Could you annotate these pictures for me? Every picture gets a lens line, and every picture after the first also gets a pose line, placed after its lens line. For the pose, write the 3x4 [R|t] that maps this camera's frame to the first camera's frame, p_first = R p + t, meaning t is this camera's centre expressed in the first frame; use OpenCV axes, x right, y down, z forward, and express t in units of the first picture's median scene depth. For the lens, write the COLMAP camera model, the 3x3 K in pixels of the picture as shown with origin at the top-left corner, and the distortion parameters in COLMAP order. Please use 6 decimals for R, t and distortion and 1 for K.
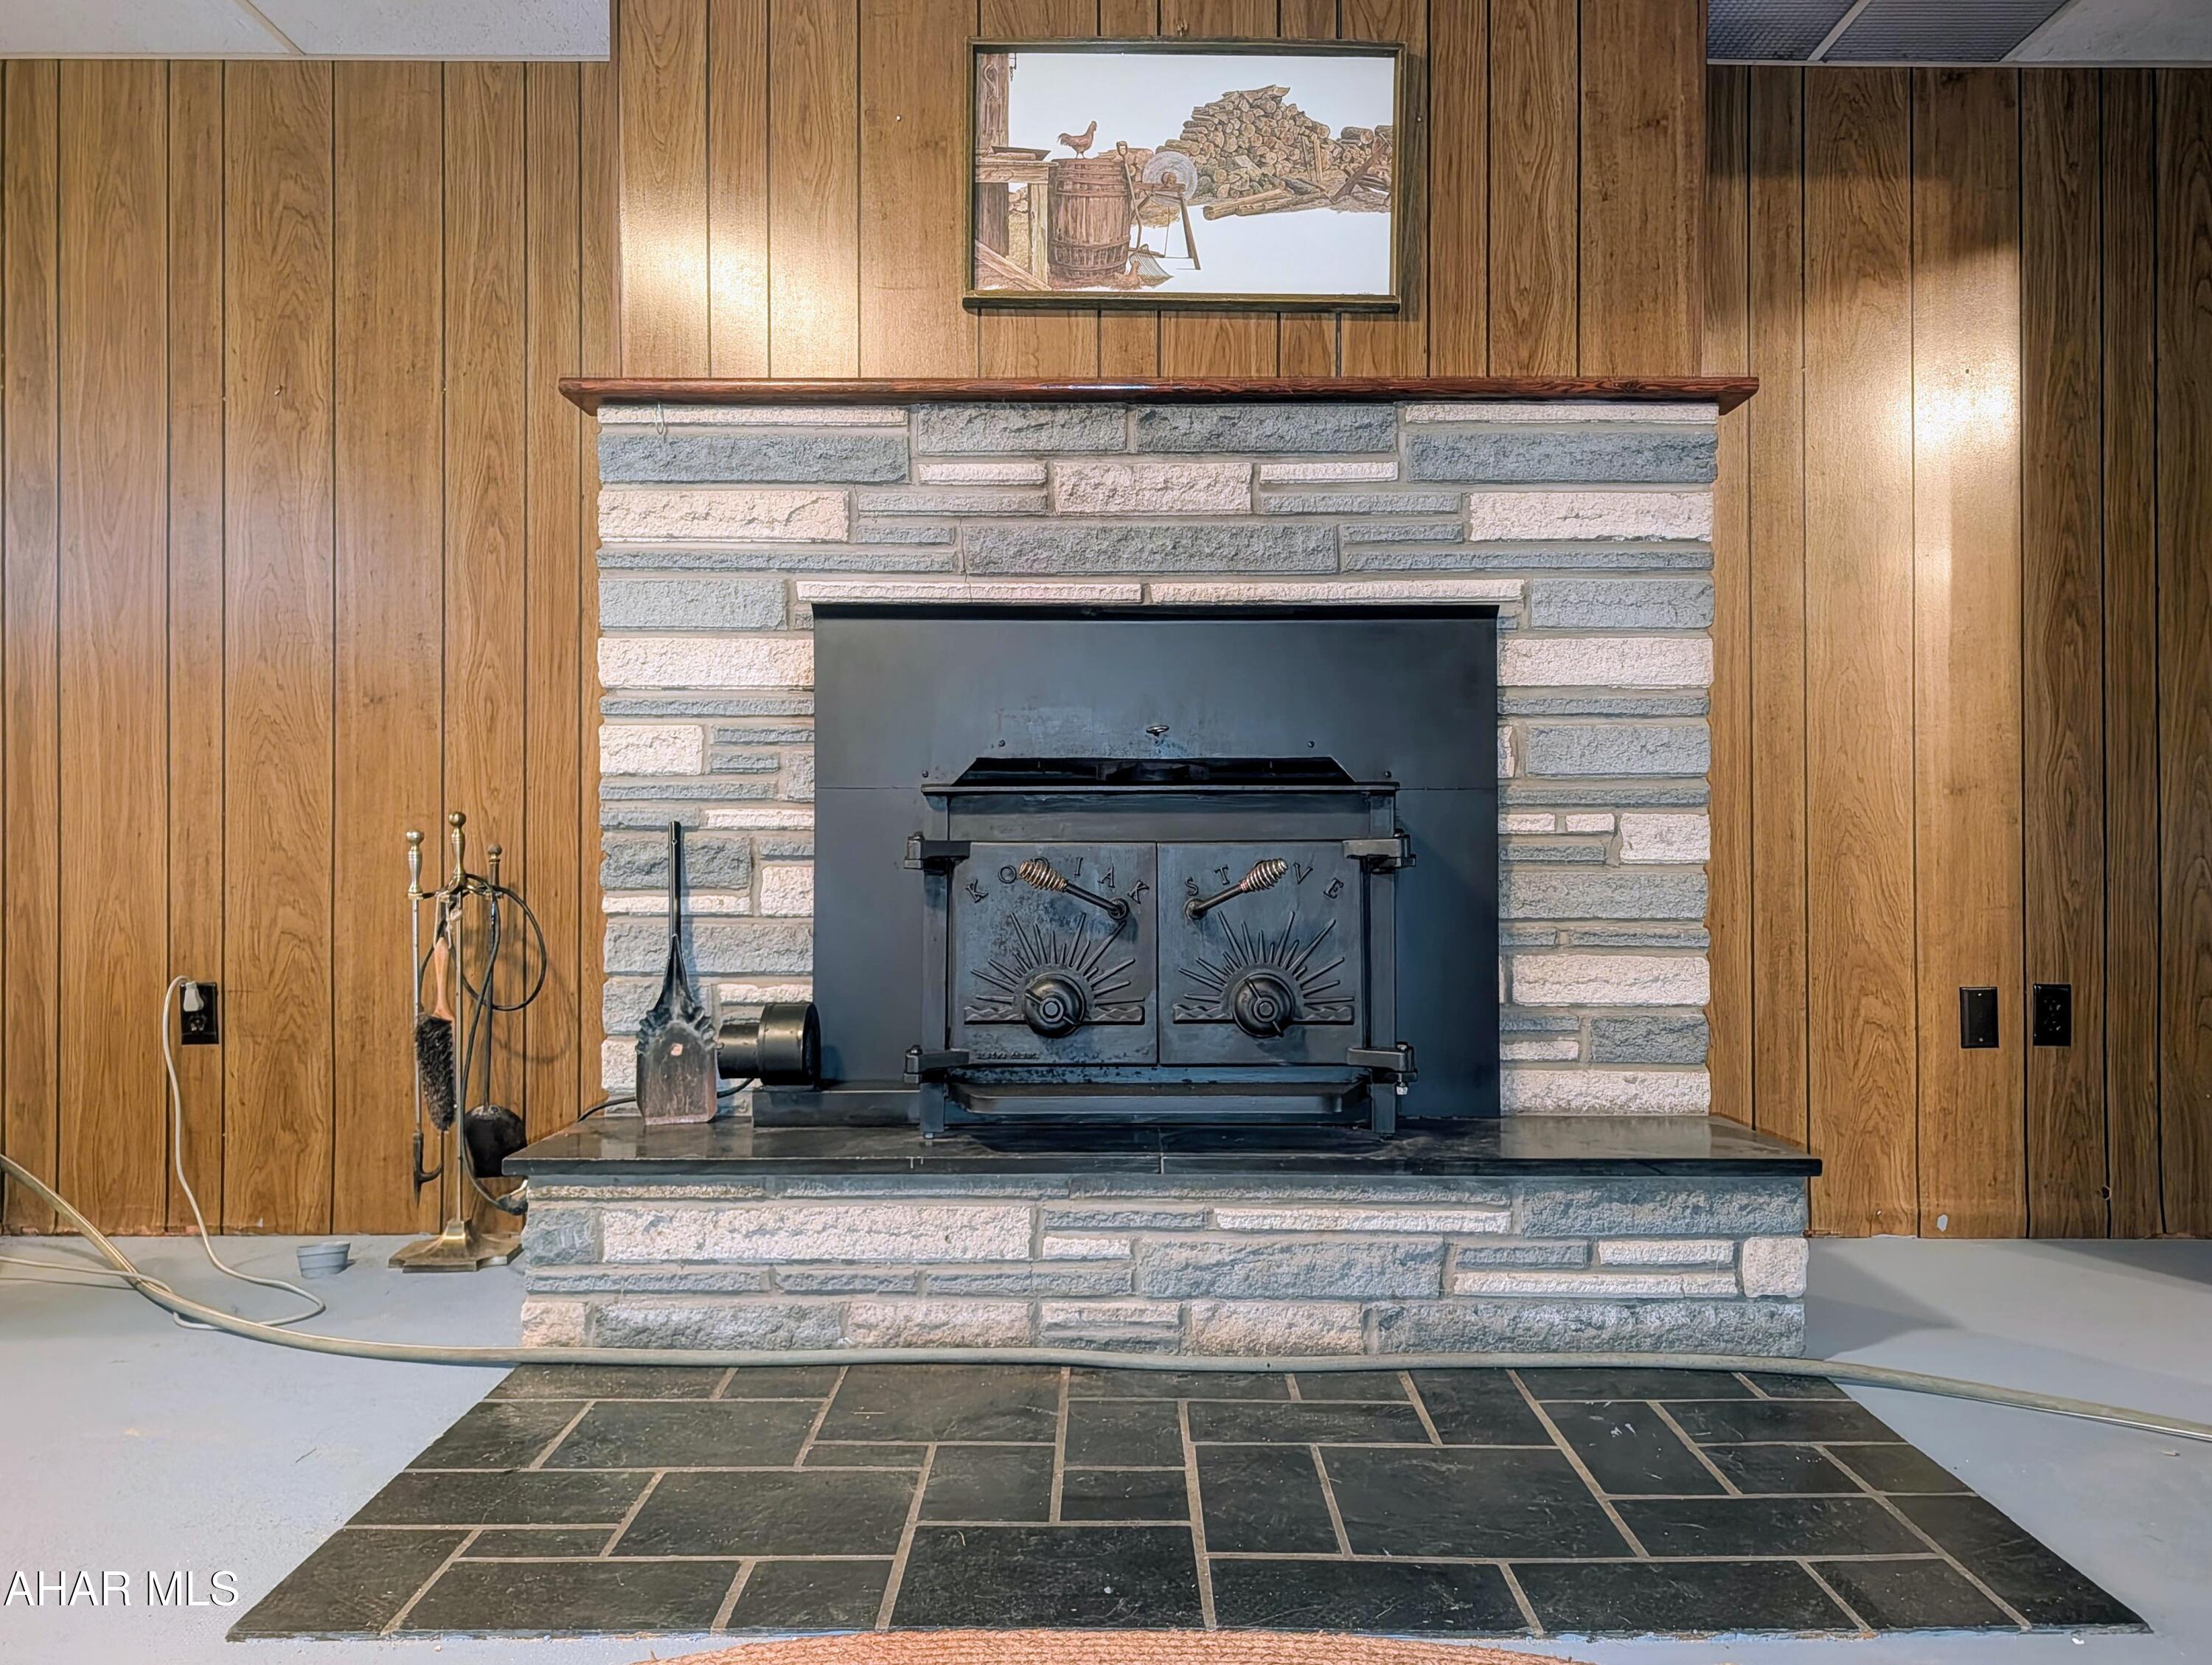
lens RADIAL K [[1629.1, 0, 1106.0], [0, 1629.1, 832.5], [0, 0, 1]] dist [0.064618, -0.080379]
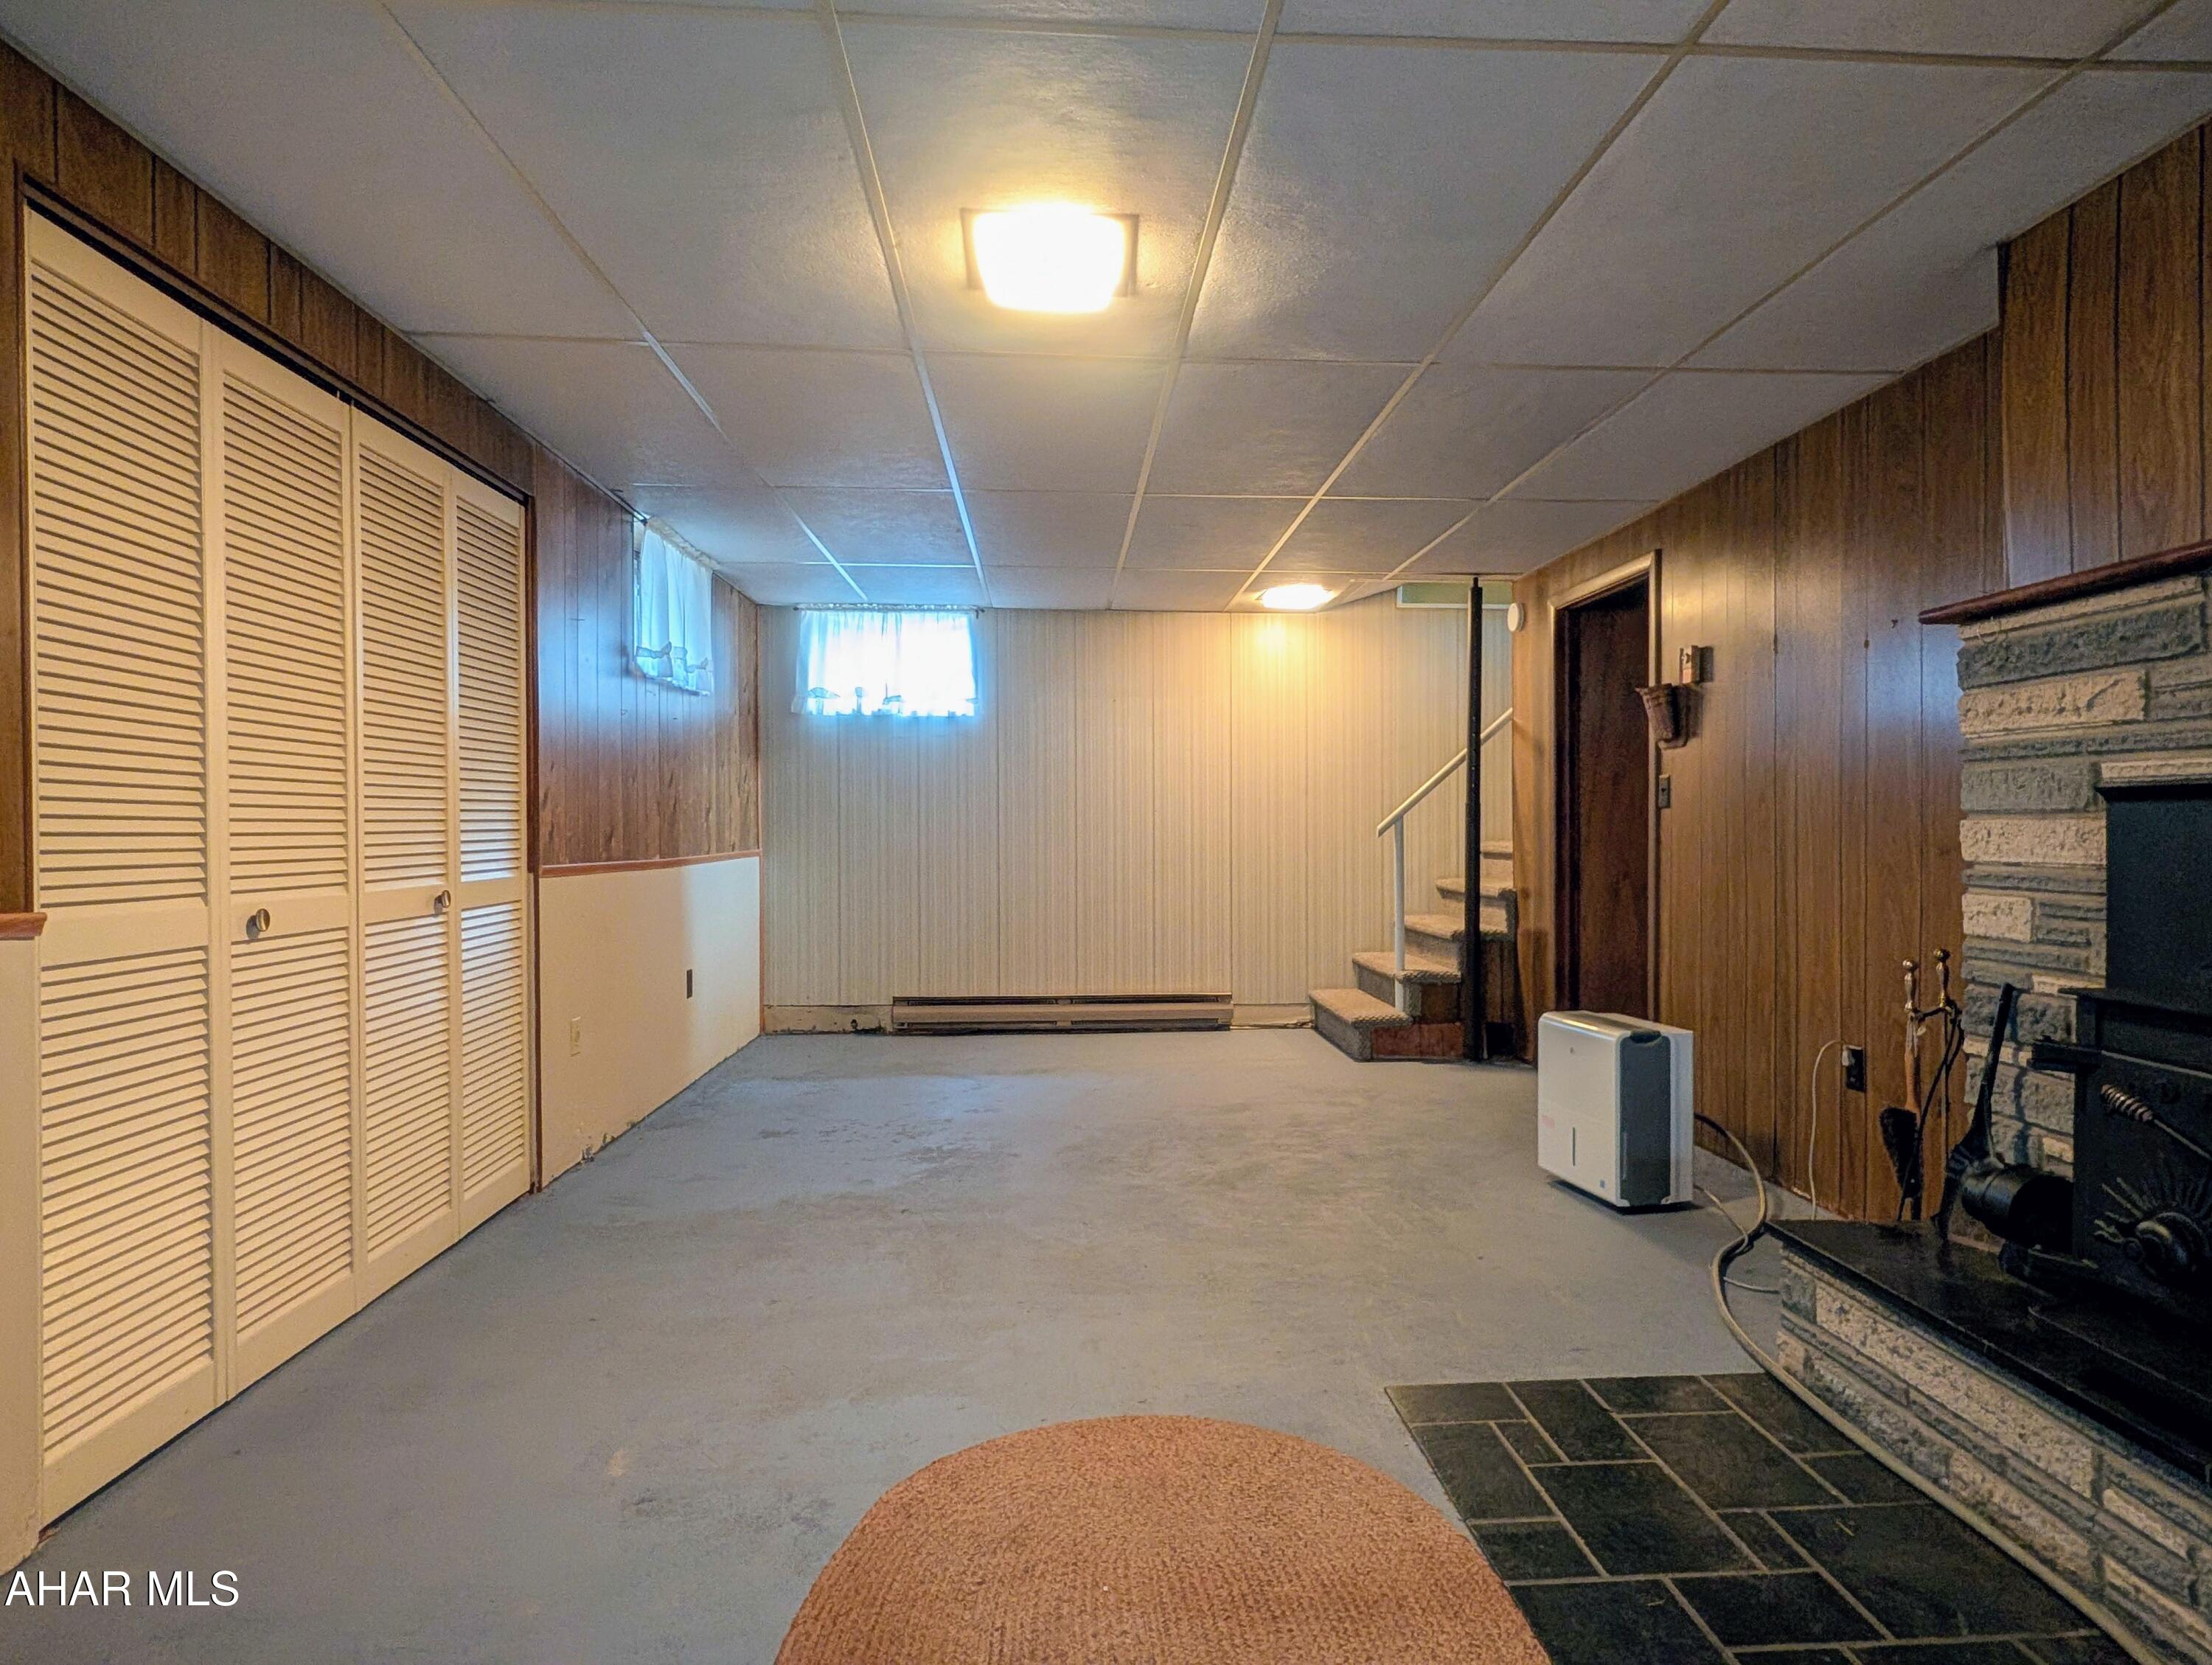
lens RADIAL K [[1224.6, 0, 1116.3], [0, 1224.6, 846.8], [0, 0, 1]] dist [0.005803, 0.001678]
pose [[0.062910, 0.011812, -0.997949, 0.541691], [0.003806, 0.999920, 0.012076, -0.113070], [0.998012, -0.004558, 0.062860, 0.335244]]
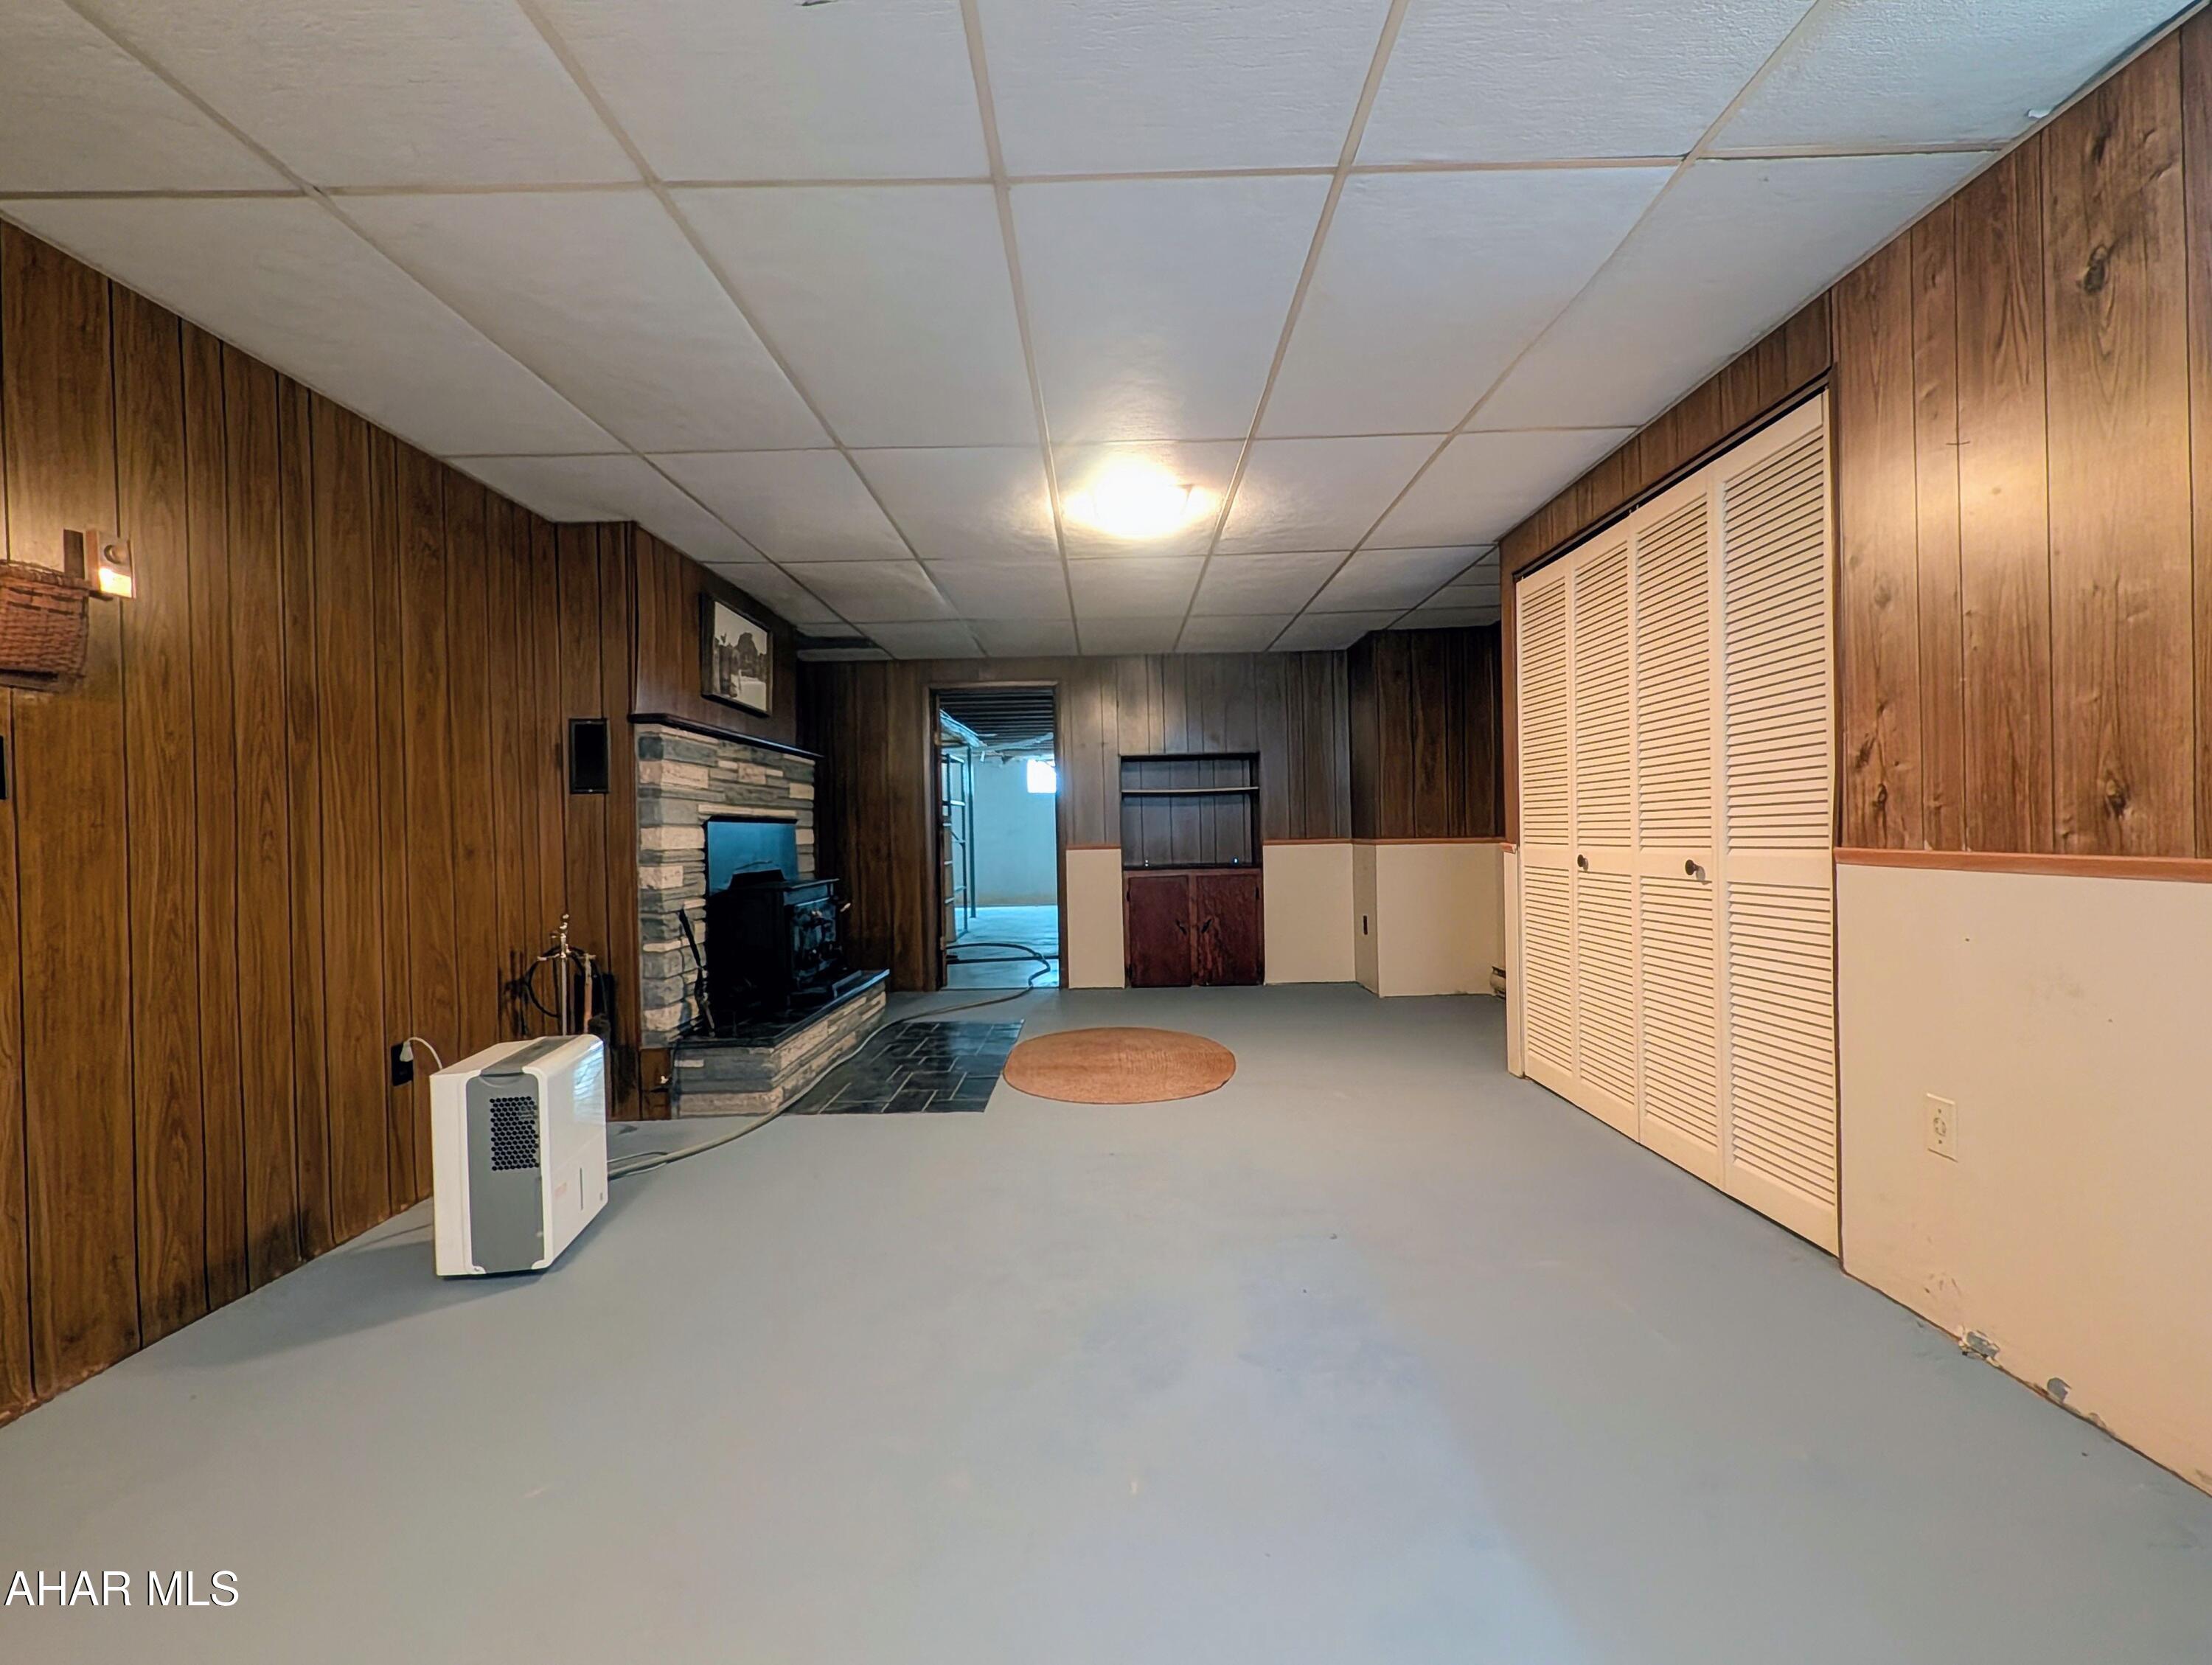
lens RADIAL K [[1048.3, 0, 1106.0], [0, 1048.3, 832.5], [0, 0, 1]] dist [-0.000556, -0.000060]
pose [[-0.006270, -0.003131, 0.999975, -1.742665], [0.019877, 0.999797, 0.003255, -0.105710], [-0.999783, 0.019897, -0.006206, 0.407811]]
